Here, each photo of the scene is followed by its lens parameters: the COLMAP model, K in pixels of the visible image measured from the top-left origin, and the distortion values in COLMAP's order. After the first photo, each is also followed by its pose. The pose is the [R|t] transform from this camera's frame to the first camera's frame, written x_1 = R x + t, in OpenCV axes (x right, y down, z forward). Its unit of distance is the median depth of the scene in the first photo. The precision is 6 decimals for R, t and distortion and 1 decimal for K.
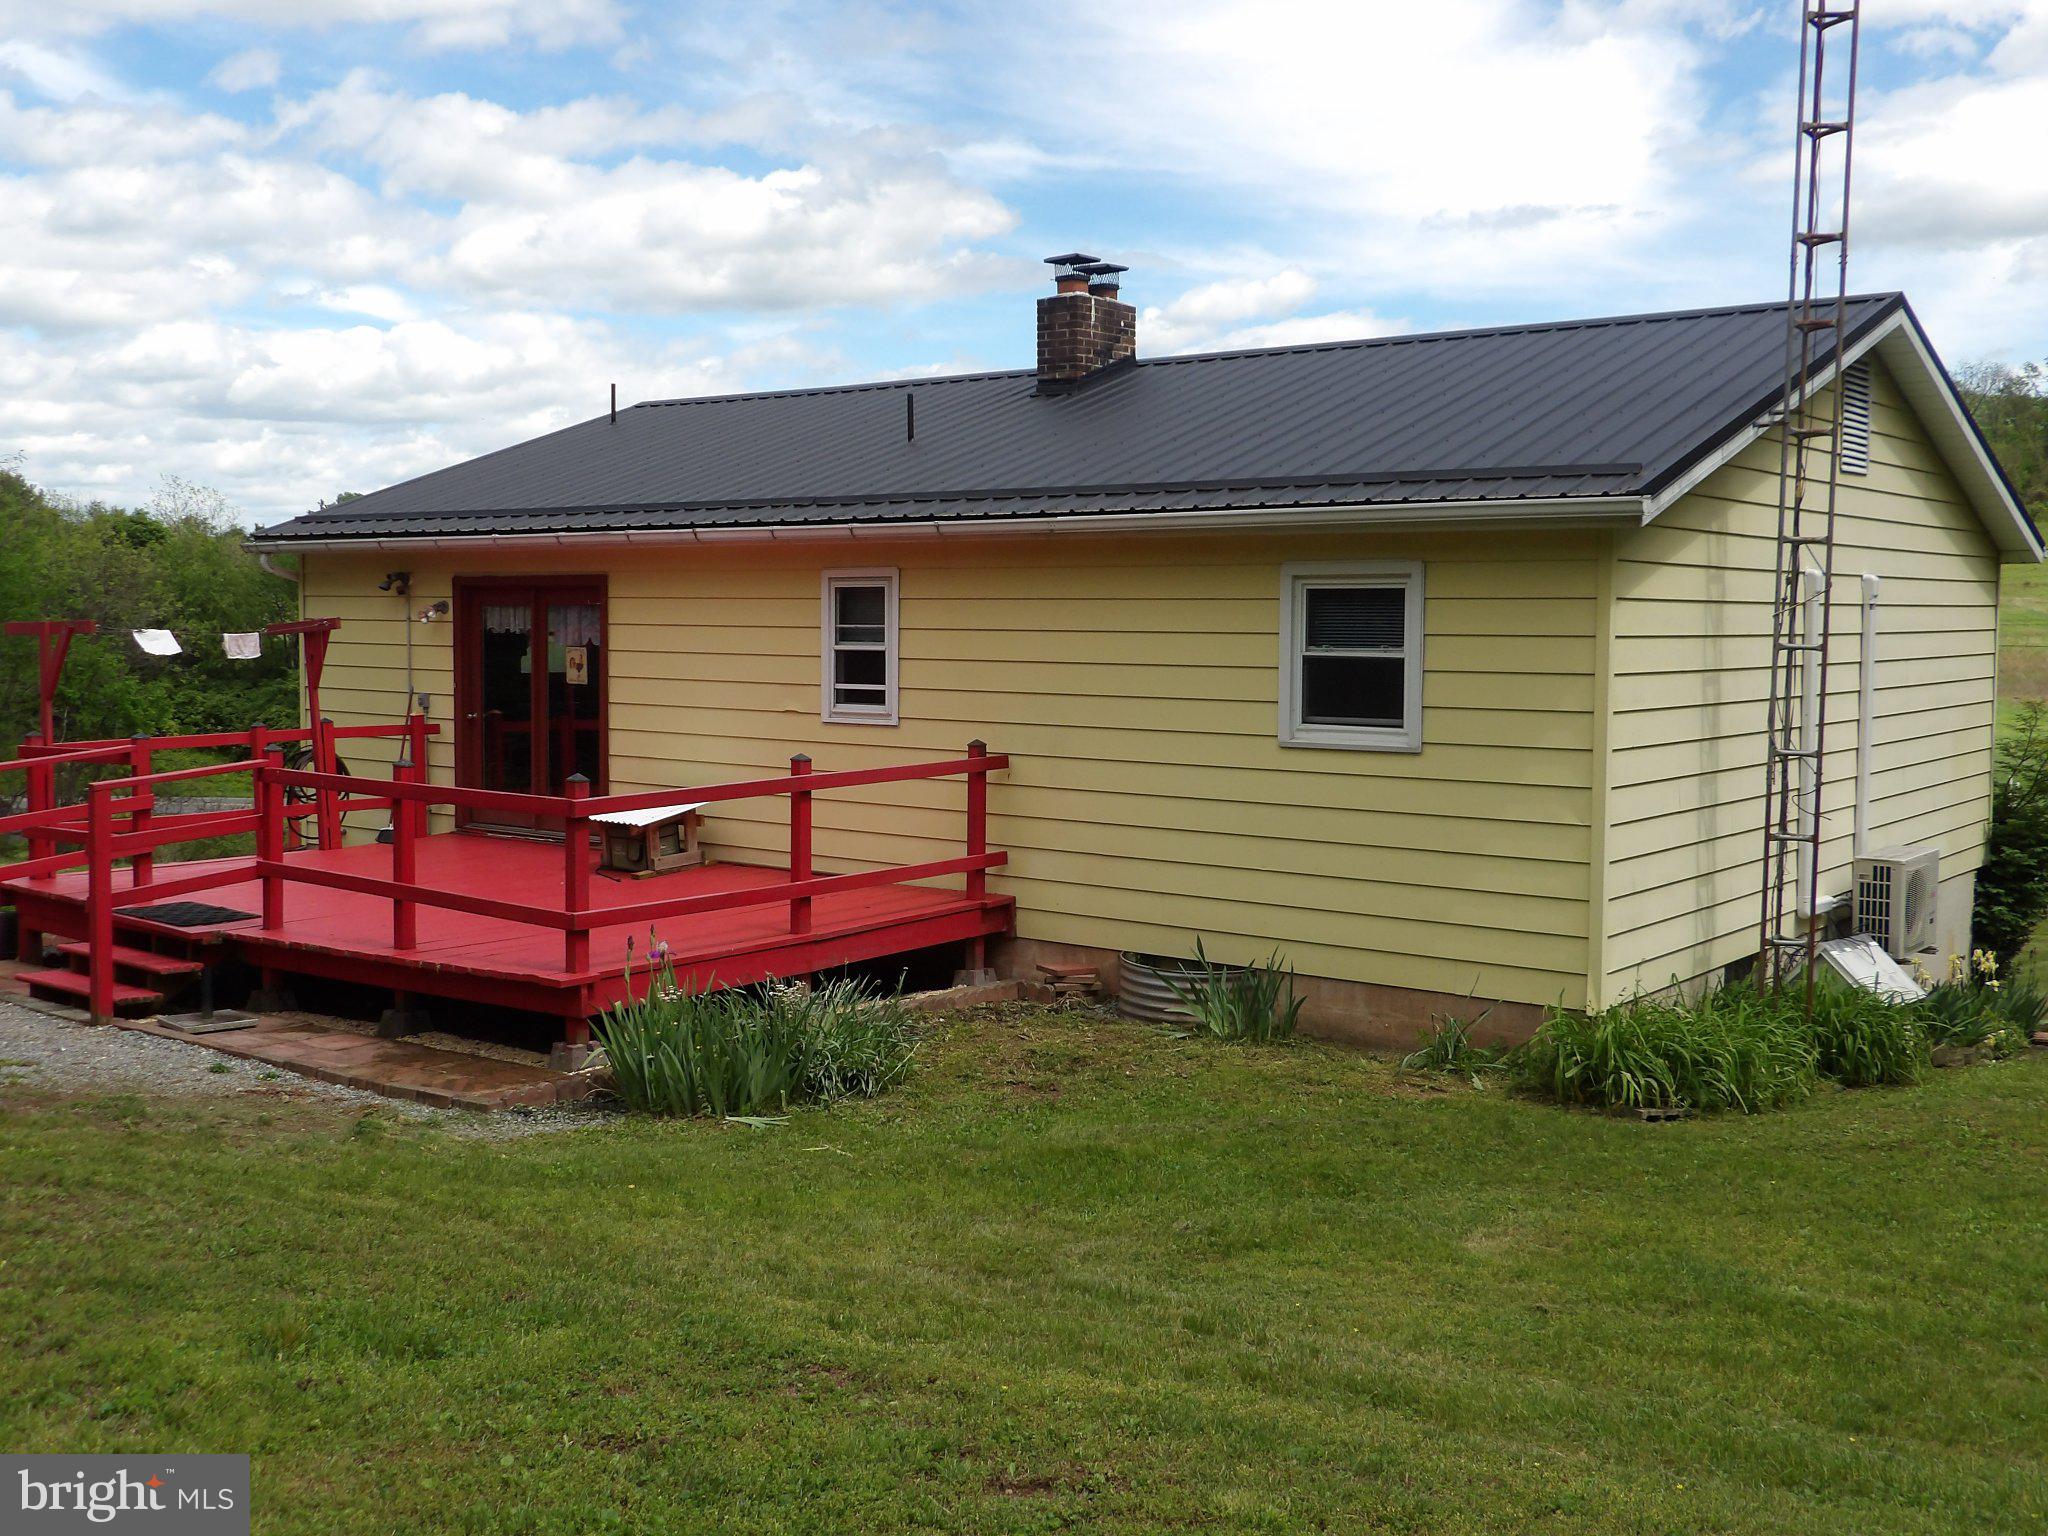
lens RADIAL K [[2033.4, 0, 1027.6], [0, 2033.4, 764.2], [0, 0, 1]] dist [0.011010, -0.004278]
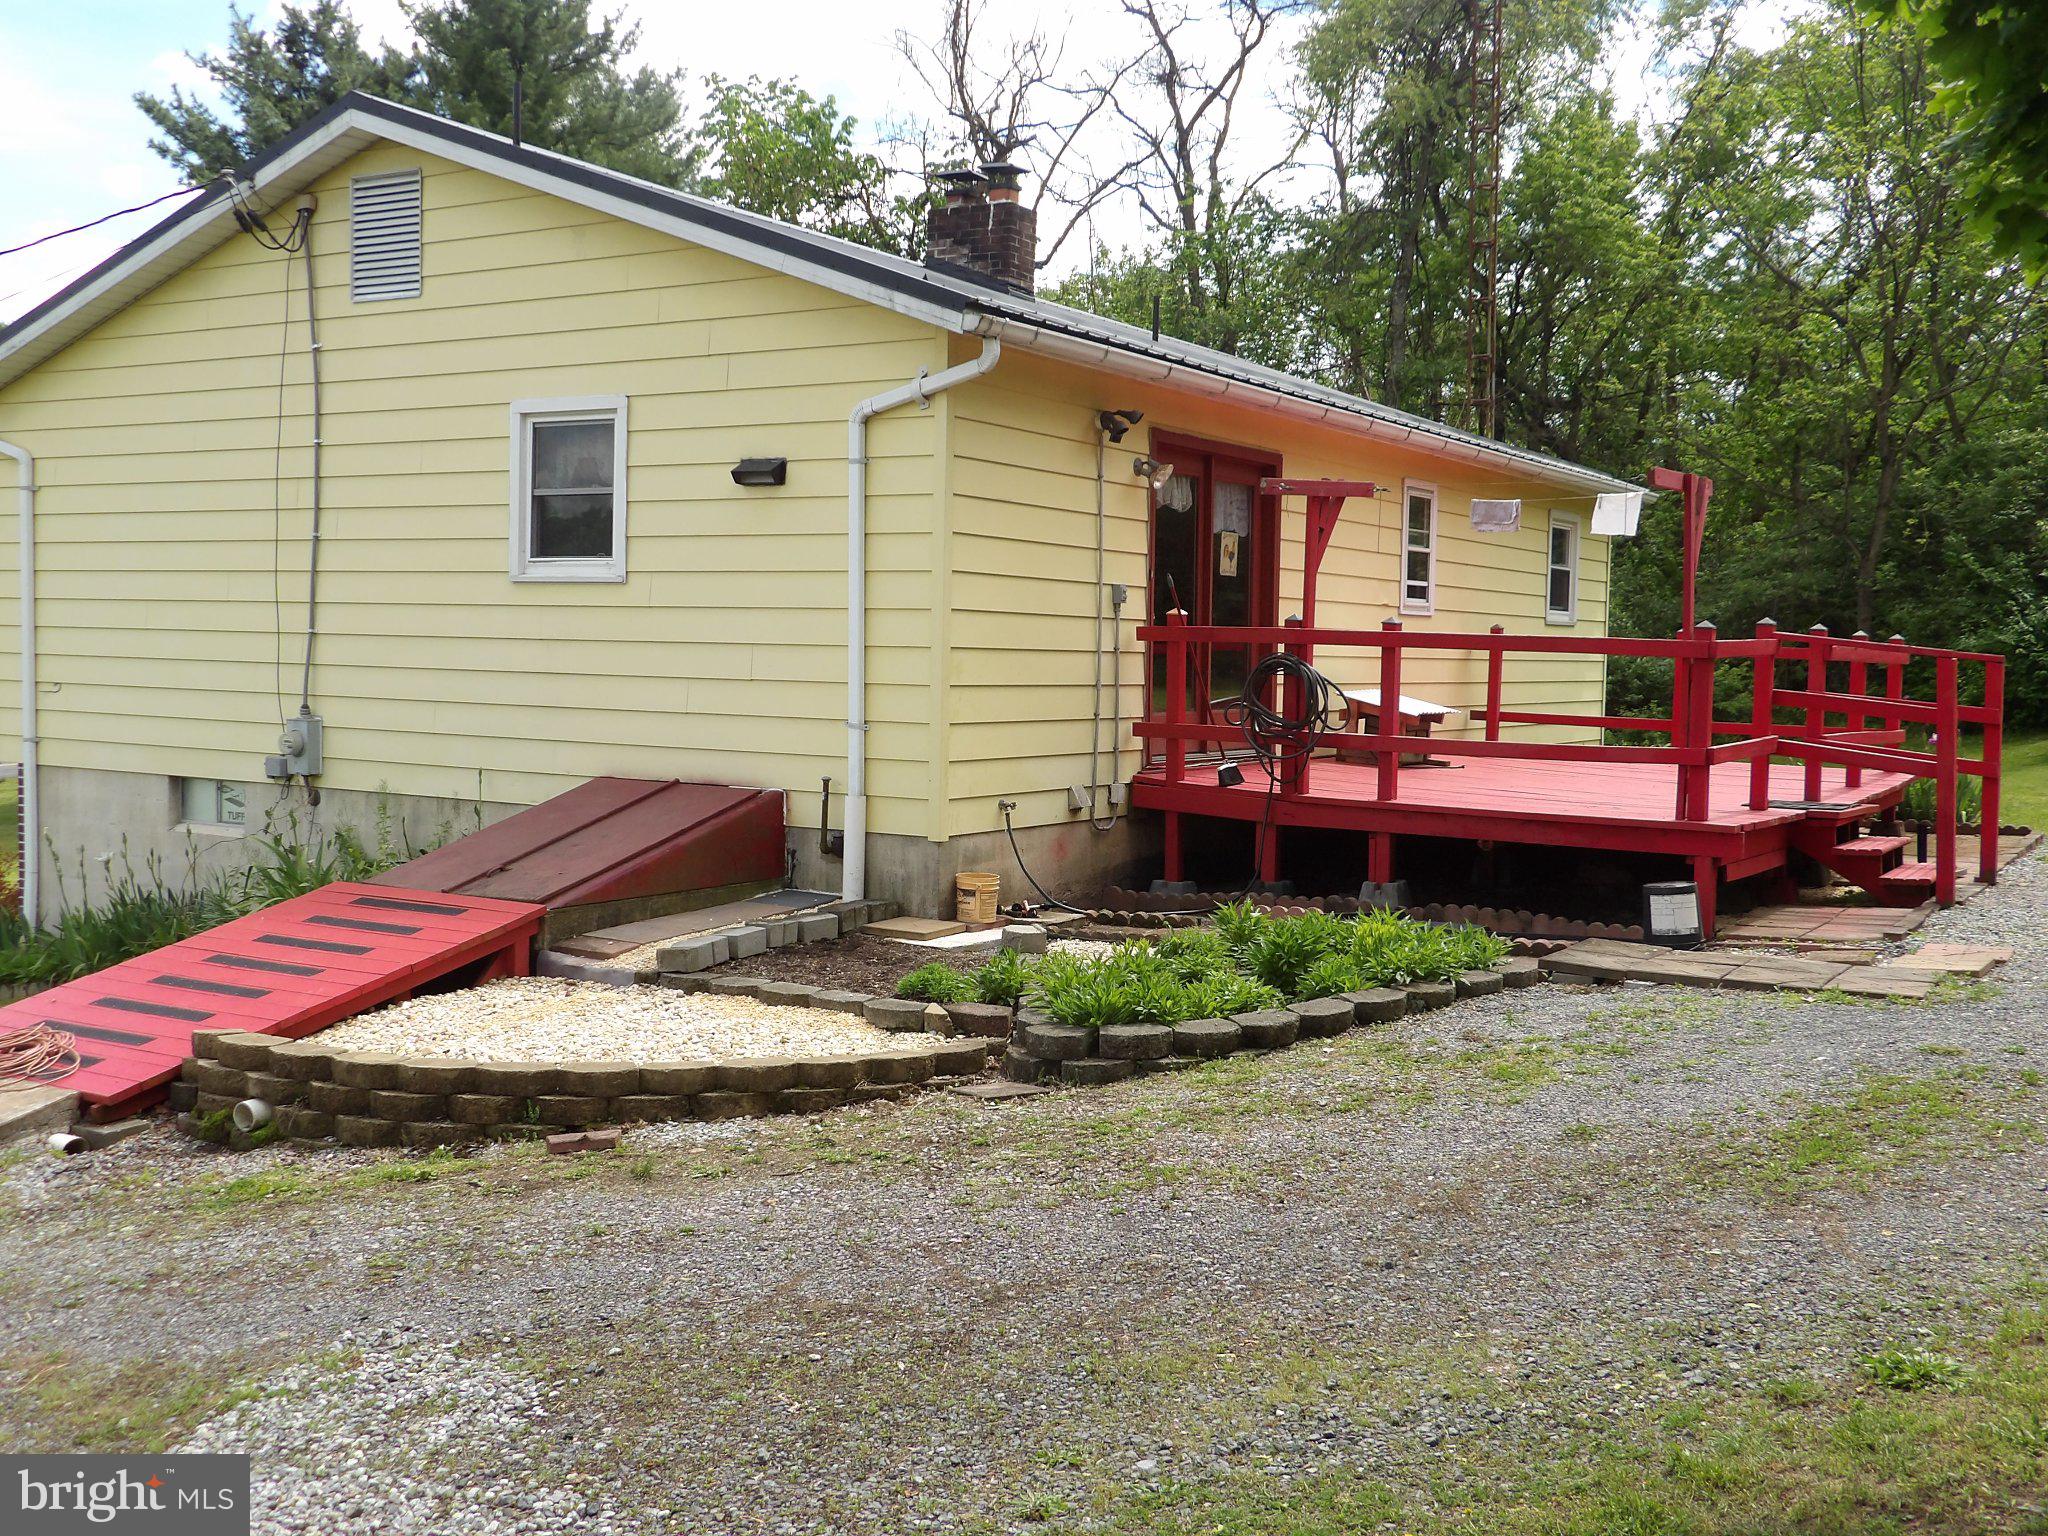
lens RADIAL K [[2033.4, 0, 1027.6], [0, 2033.4, 764.2], [0, 0, 1]] dist [0.011010, -0.004278]
pose [[-0.106844, -0.065157, 0.992139, -1.234695], [0.054839, 0.995945, 0.071313, -0.030851], [-0.992762, 0.062027, -0.102838, 1.366098]]
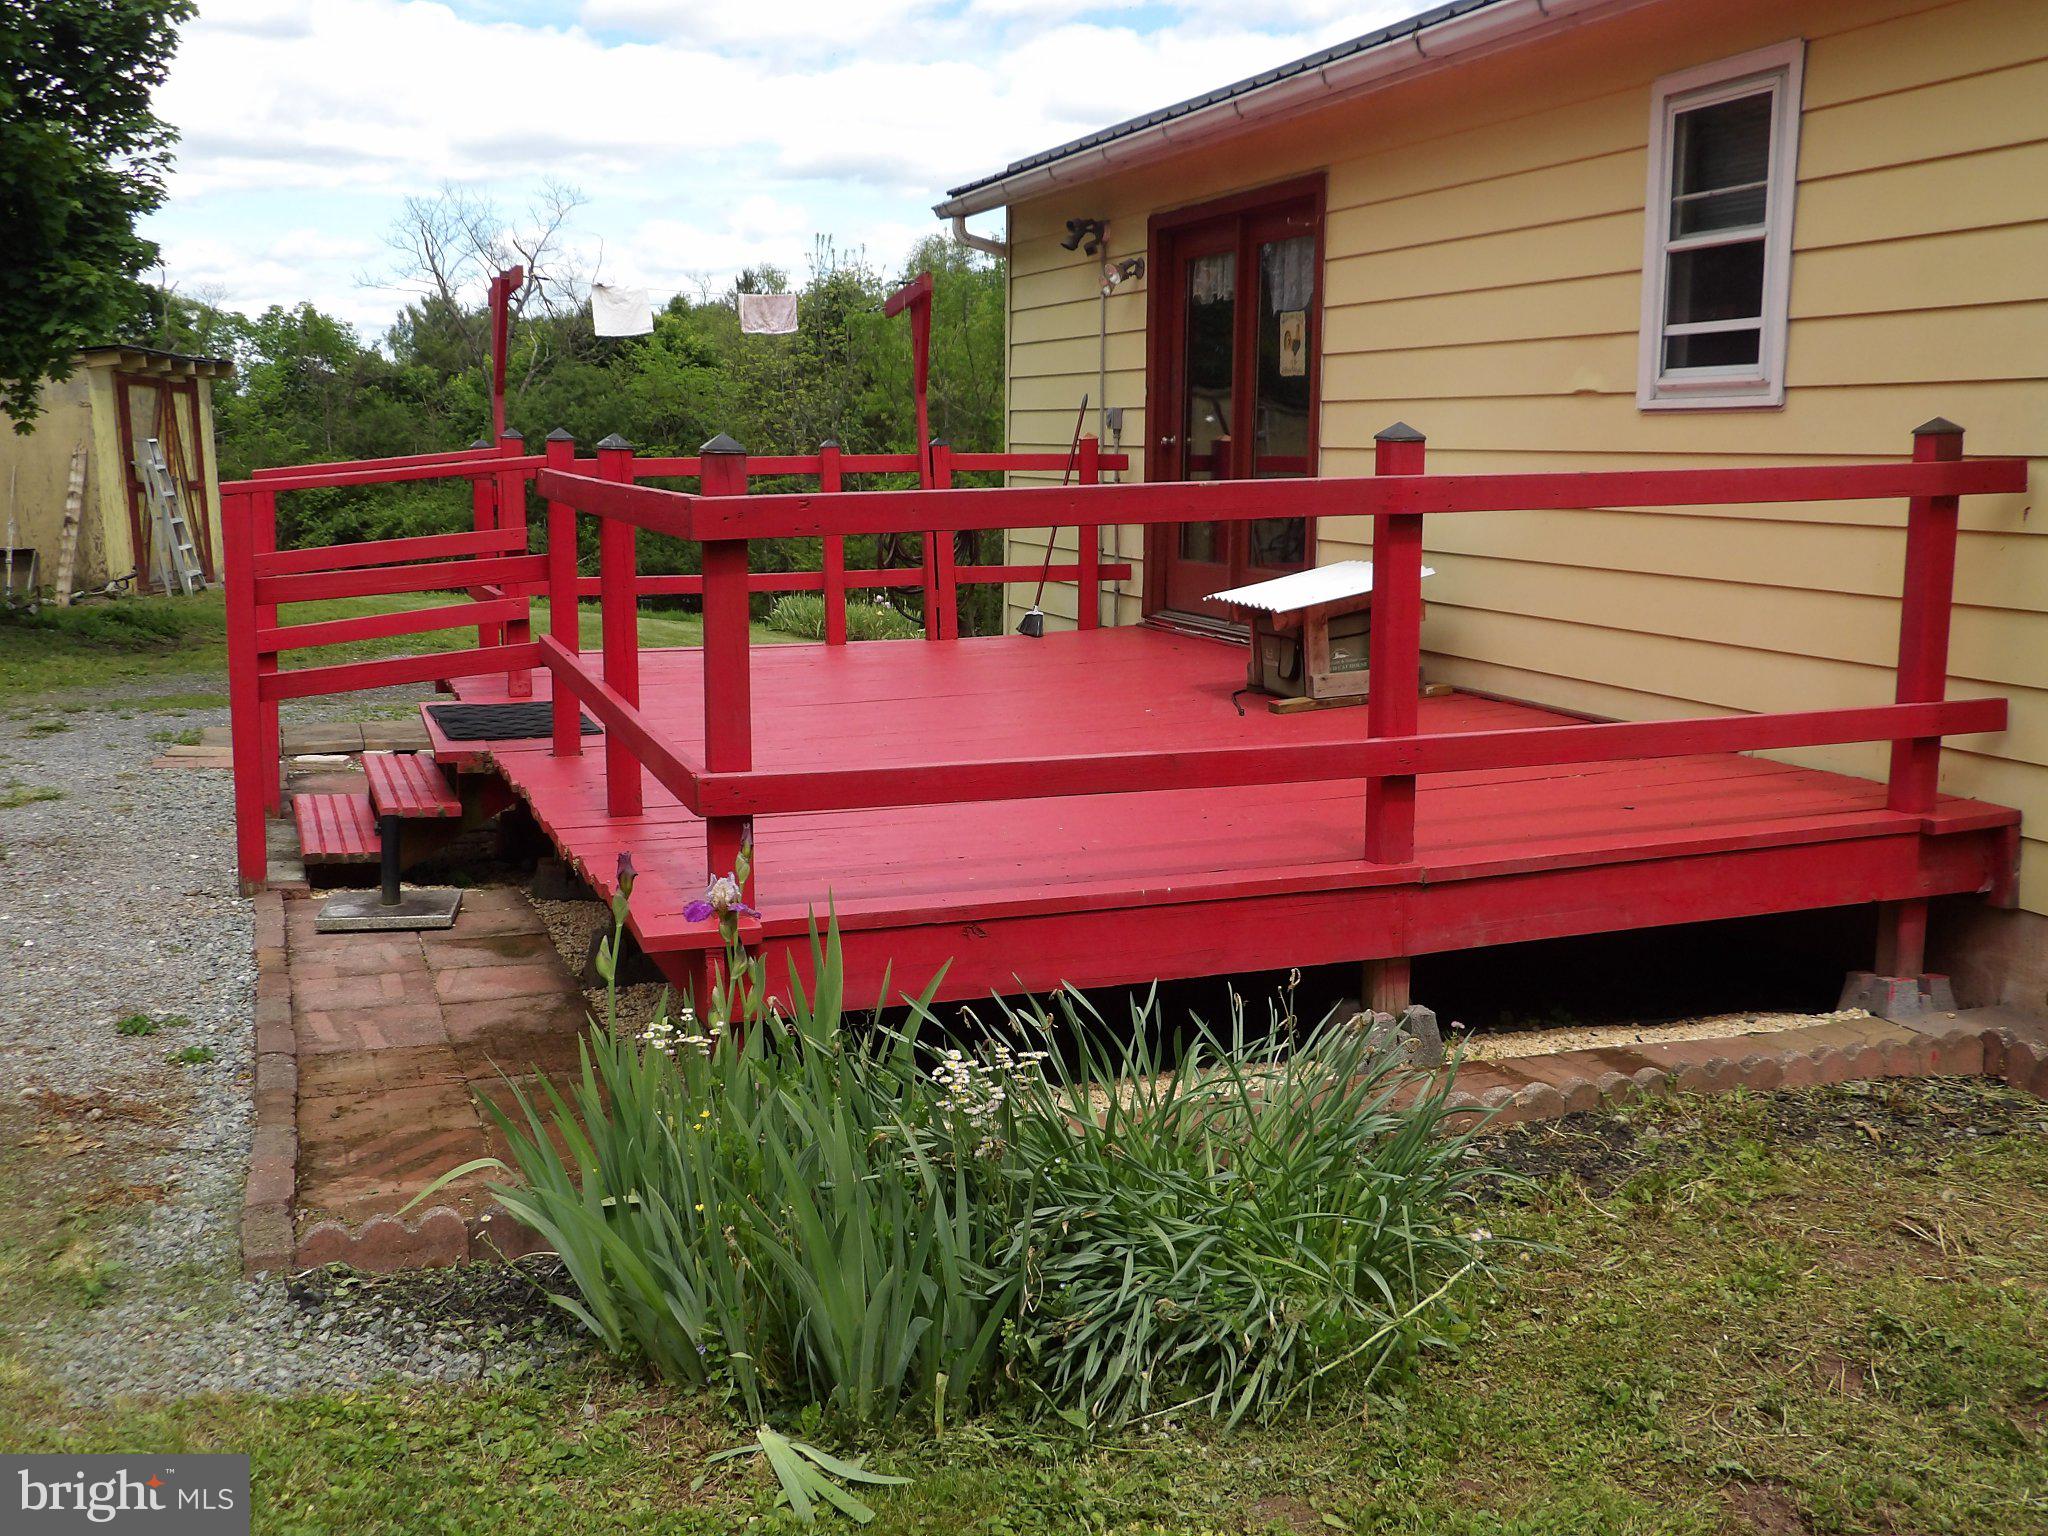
lens RADIAL K [[2064.2, 0, 1022.2], [0, 2064.2, 752.2], [0, 0, 1]] dist [0.010939, -0.002641]
pose [[0.846104, 0.072082, -0.528121, 0.040870], [-0.031403, 0.995834, 0.085609, 0.023234], [0.532092, -0.055850, 0.844843, 0.520709]]
